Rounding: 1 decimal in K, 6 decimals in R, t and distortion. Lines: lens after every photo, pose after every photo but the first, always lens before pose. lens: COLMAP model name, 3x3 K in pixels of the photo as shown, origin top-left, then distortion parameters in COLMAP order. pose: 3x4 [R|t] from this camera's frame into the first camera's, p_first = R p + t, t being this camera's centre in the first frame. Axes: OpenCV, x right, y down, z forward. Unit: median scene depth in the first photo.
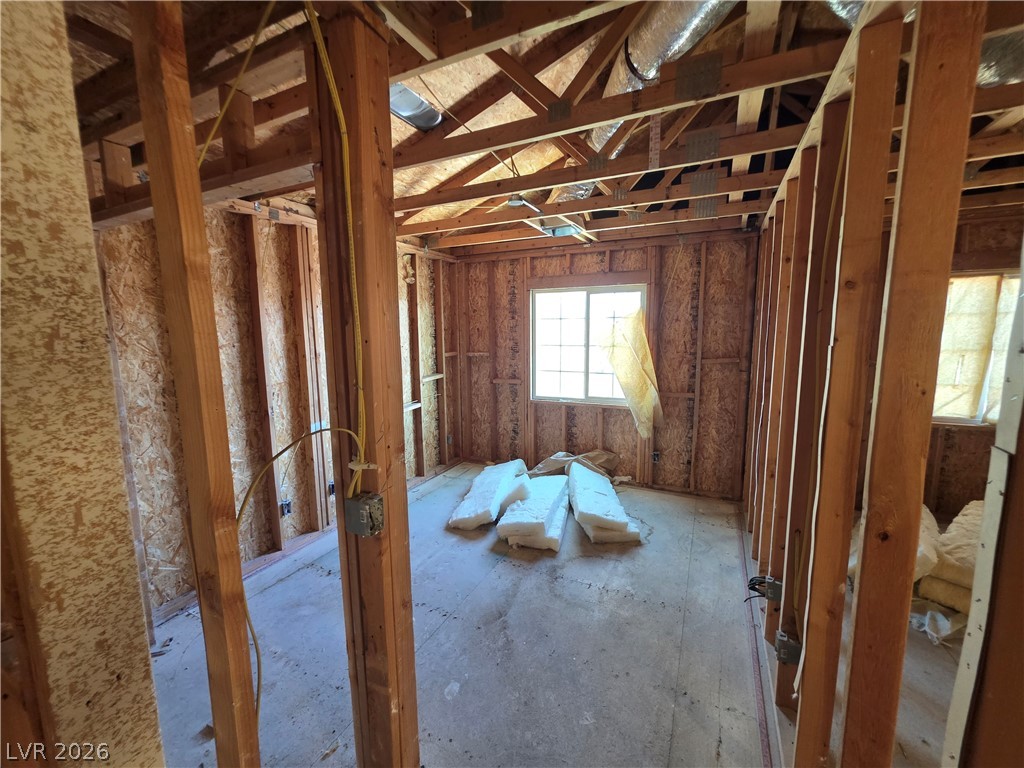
lens RADIAL K [[408.5, 0, 518.4], [0, 408.5, 385.2], [0, 0, 1]] dist [0.002245, -0.000716]
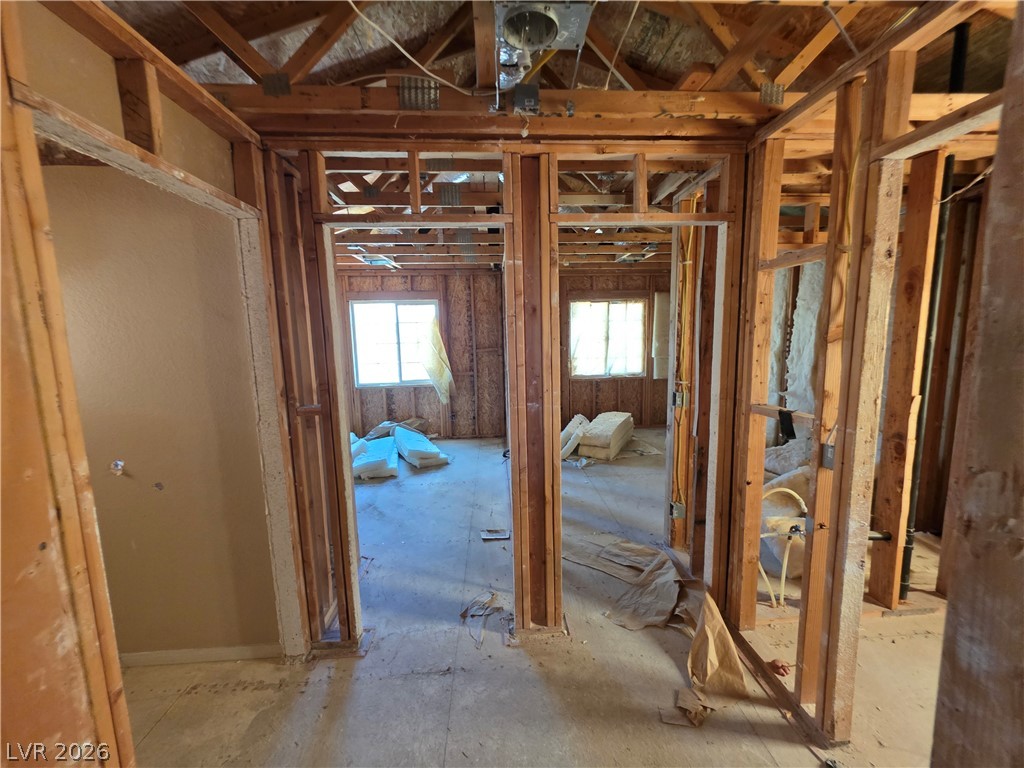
lens RADIAL K [[408.5, 0, 519.8], [0, 408.5, 383.0], [0, 0, 1]] dist [0.002245, -0.000716]
pose [[0.872760, -0.070746, 0.482996, -0.162755], [0.078590, 0.996899, 0.004010, 0.069084], [-0.481782, 0.034459, 0.875614, -0.428060]]
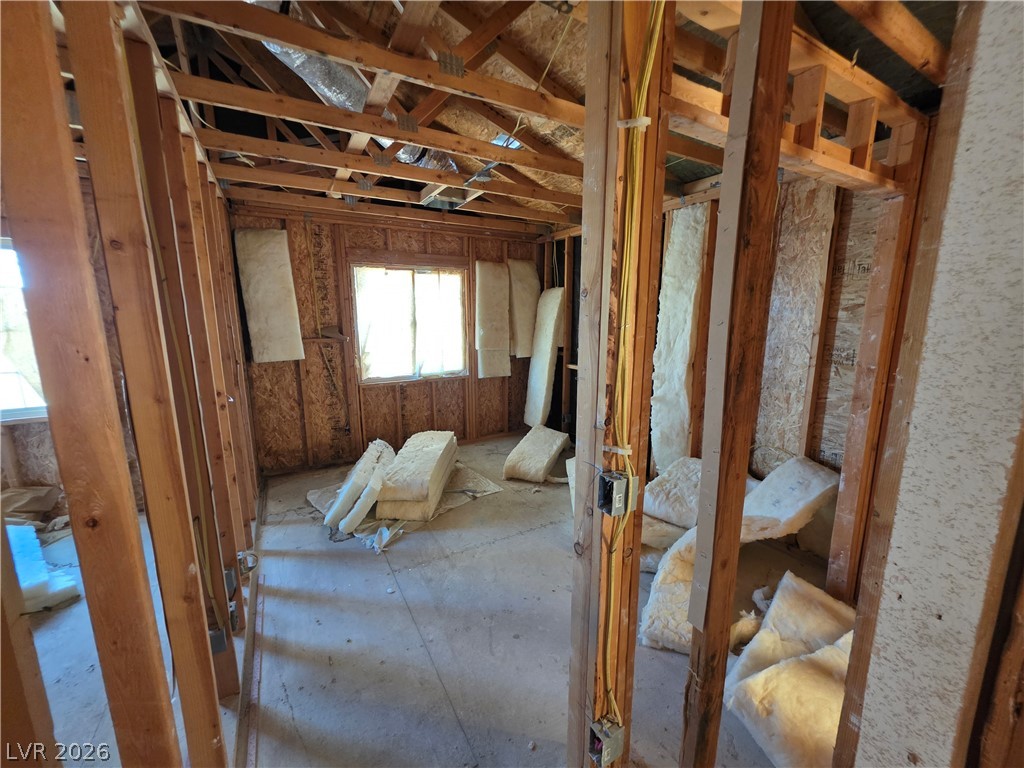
lens RADIAL K [[408.5, 0, 519.3], [0, 408.5, 384.9], [0, 0, 1]] dist [0.002245, -0.000716]
pose [[0.562663, -0.139136, 0.814894, 0.156230], [0.106825, 0.989707, 0.095224, 0.018115], [-0.819755, 0.033472, 0.571735, -0.061041]]
